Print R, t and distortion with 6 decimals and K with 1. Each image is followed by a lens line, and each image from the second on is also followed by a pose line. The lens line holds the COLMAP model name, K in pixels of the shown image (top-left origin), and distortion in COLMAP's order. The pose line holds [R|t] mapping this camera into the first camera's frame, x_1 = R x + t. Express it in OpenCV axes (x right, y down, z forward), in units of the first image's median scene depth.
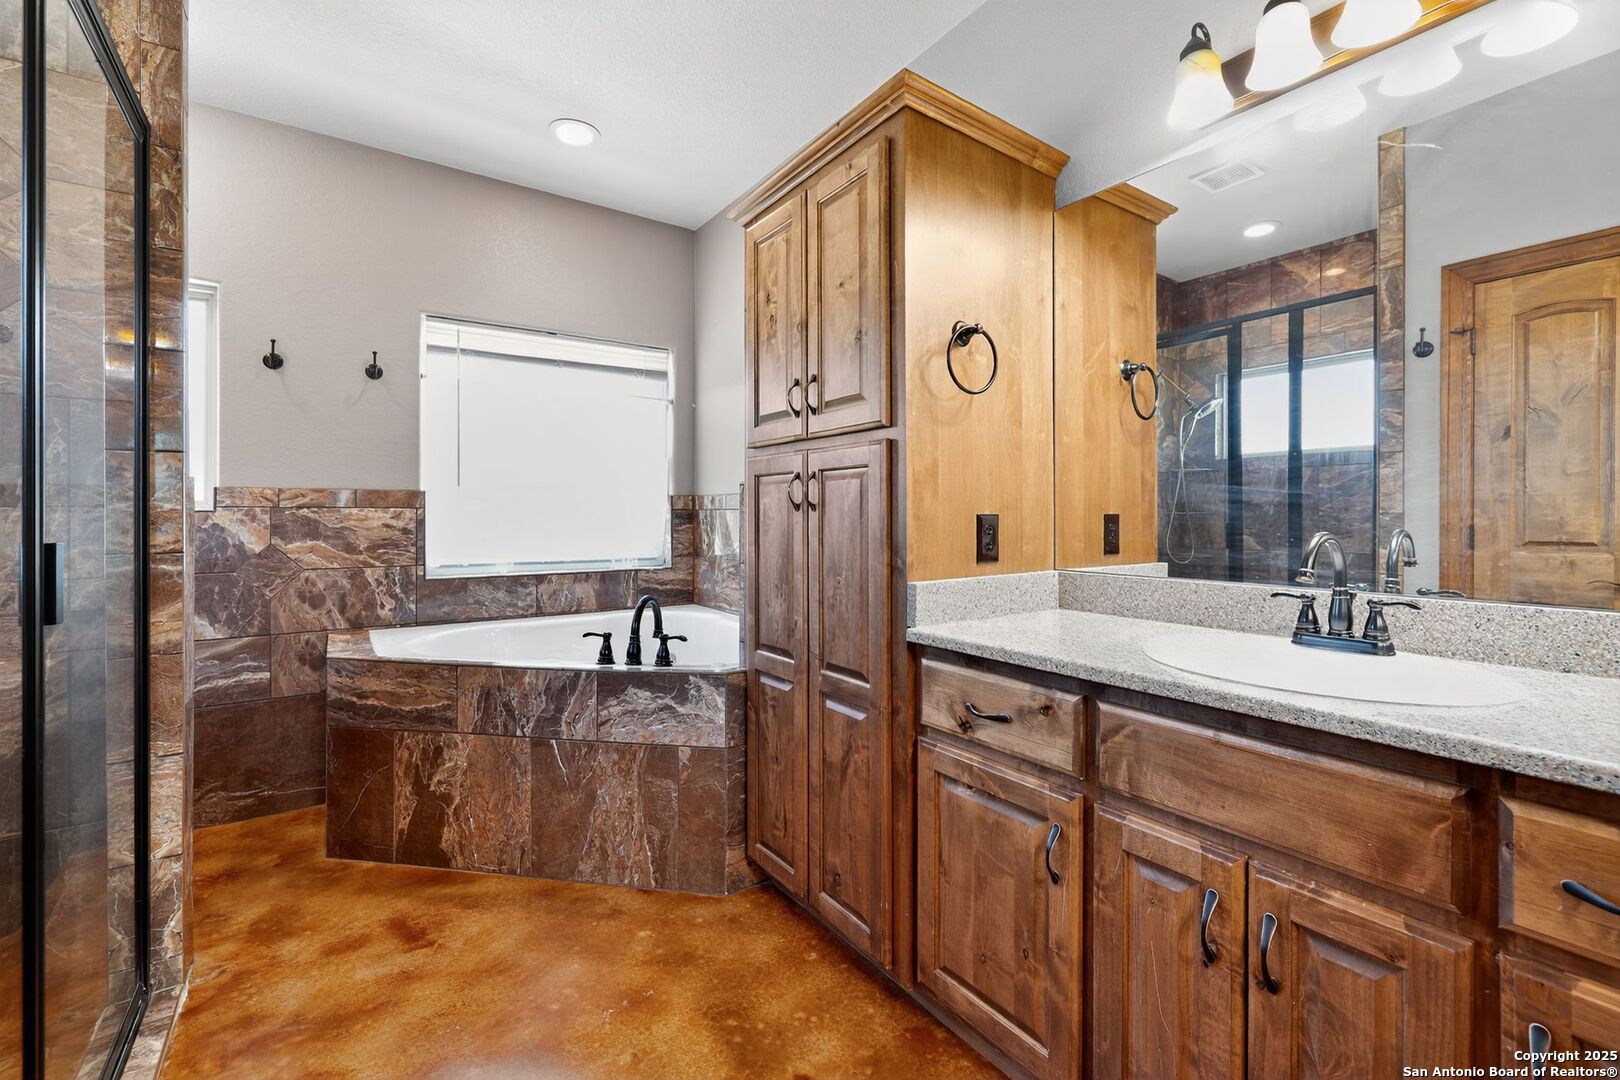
lens RADIAL K [[686.0, 0, 811.1], [0, 686.0, 513.0], [0, 0, 1]] dist [-0.002298, 0.000218]
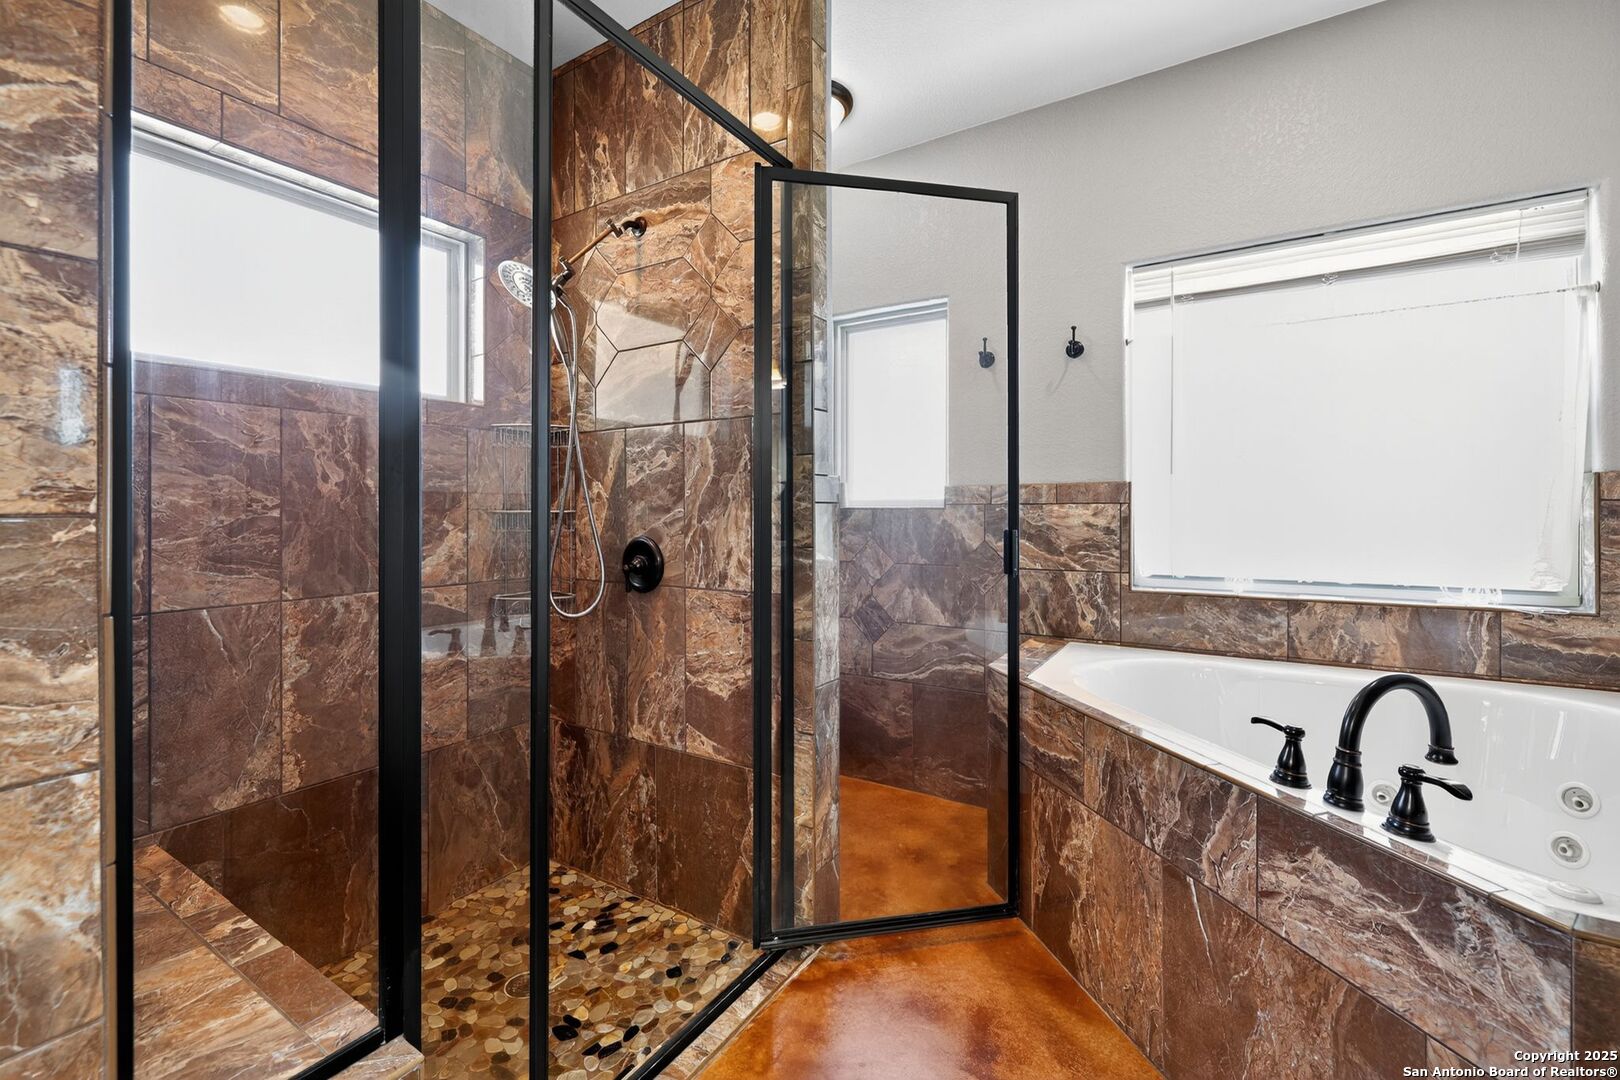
lens RADIAL K [[686.0, 0, 811.1], [0, 686.0, 513.0], [0, 0, 1]] dist [-0.002298, 0.000218]
pose [[0.393081, -0.000980, -0.919503, 0.055734], [0.005716, 0.999983, 0.001378, 0.001706], [0.919486, -0.005797, 0.393080, 0.463119]]
